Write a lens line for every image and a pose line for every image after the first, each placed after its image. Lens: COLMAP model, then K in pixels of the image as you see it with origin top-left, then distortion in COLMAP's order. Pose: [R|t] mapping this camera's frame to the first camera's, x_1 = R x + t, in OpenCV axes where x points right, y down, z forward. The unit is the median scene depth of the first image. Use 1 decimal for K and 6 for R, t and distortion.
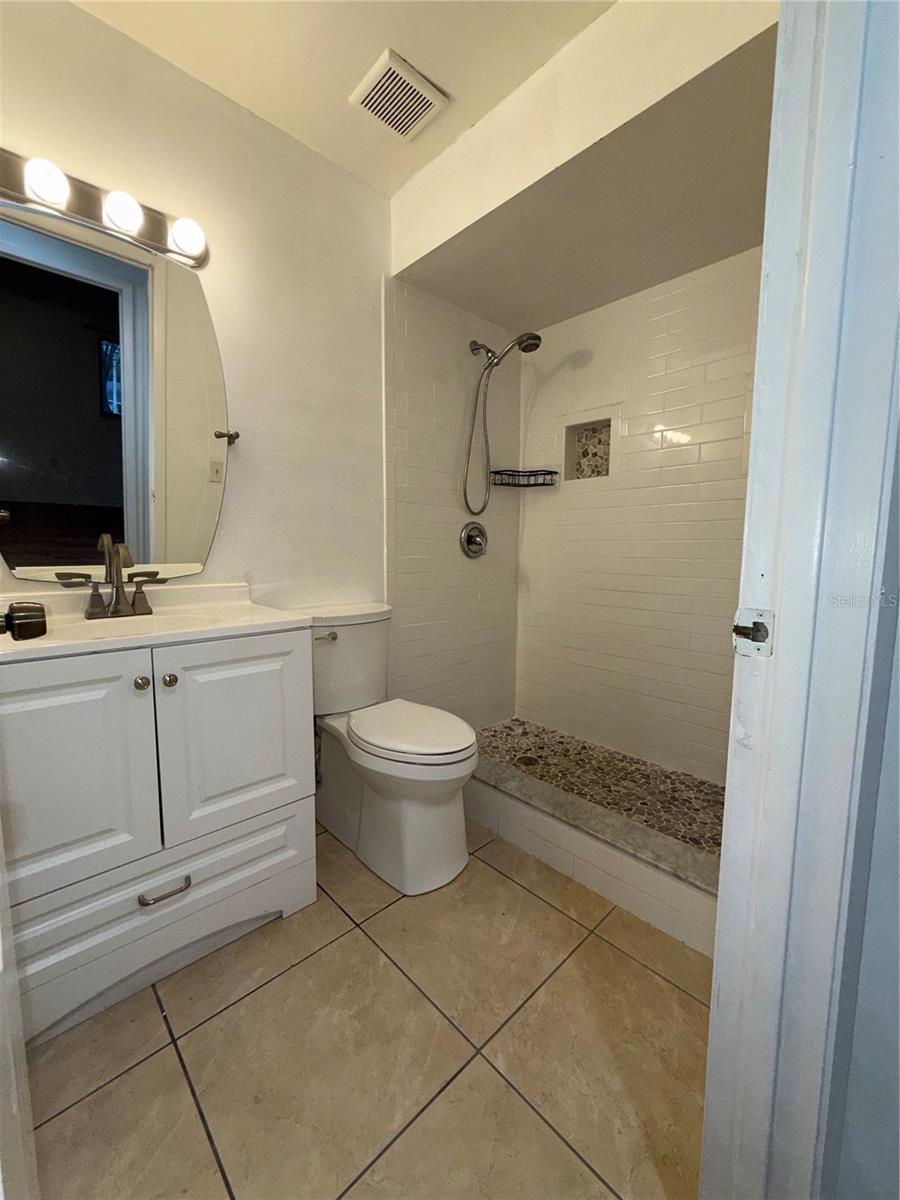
lens RADIAL K [[478.8, 0, 447.8], [0, 478.8, 592.0], [0, 0, 1]] dist [-0.001072, 0.000550]
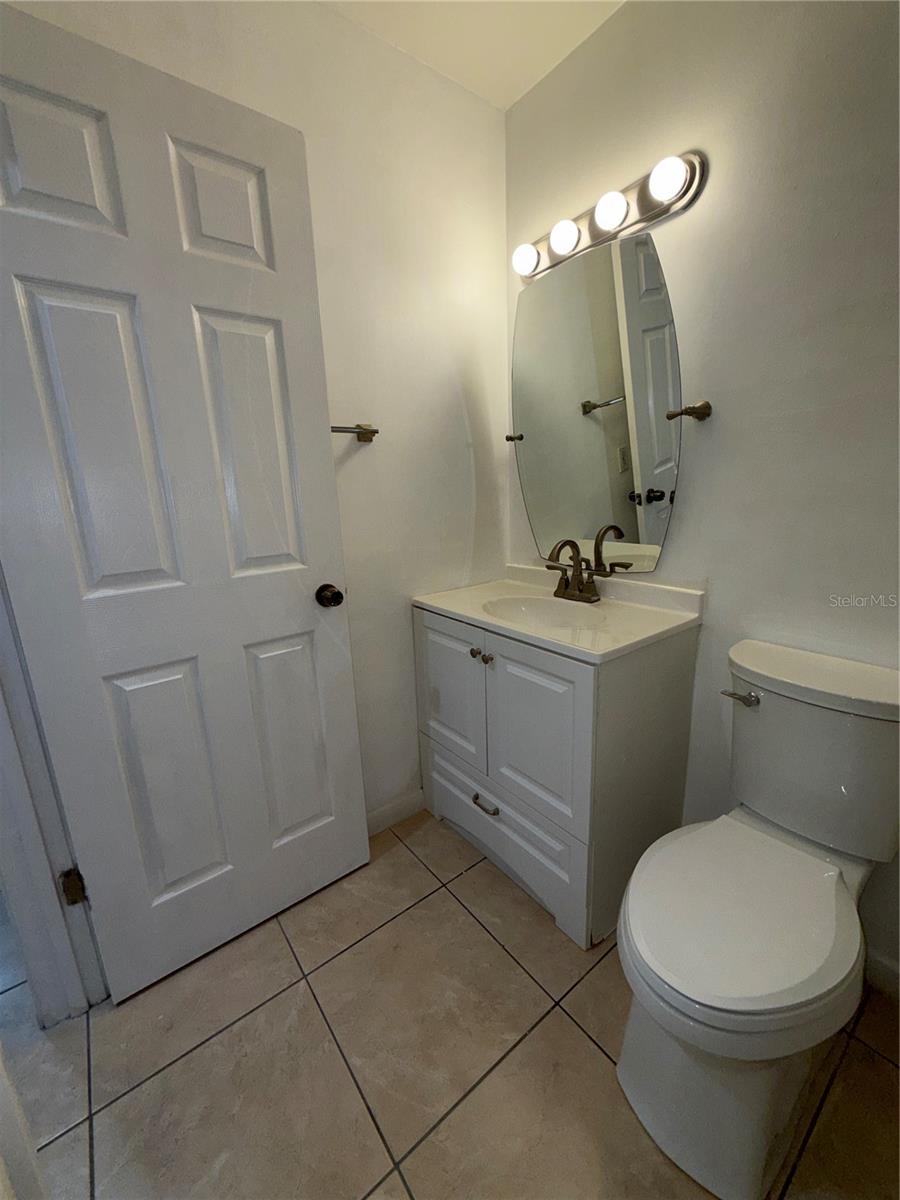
lens RADIAL K [[478.8, 0, 450.6], [0, 478.8, 602.8], [0, 0, 1]] dist [-0.001072, 0.000550]
pose [[-0.103632, 0.242374, -0.964632, 0.581571], [-0.055606, 0.966925, 0.248924, -0.254727], [0.993060, 0.079436, -0.086727, 0.958953]]
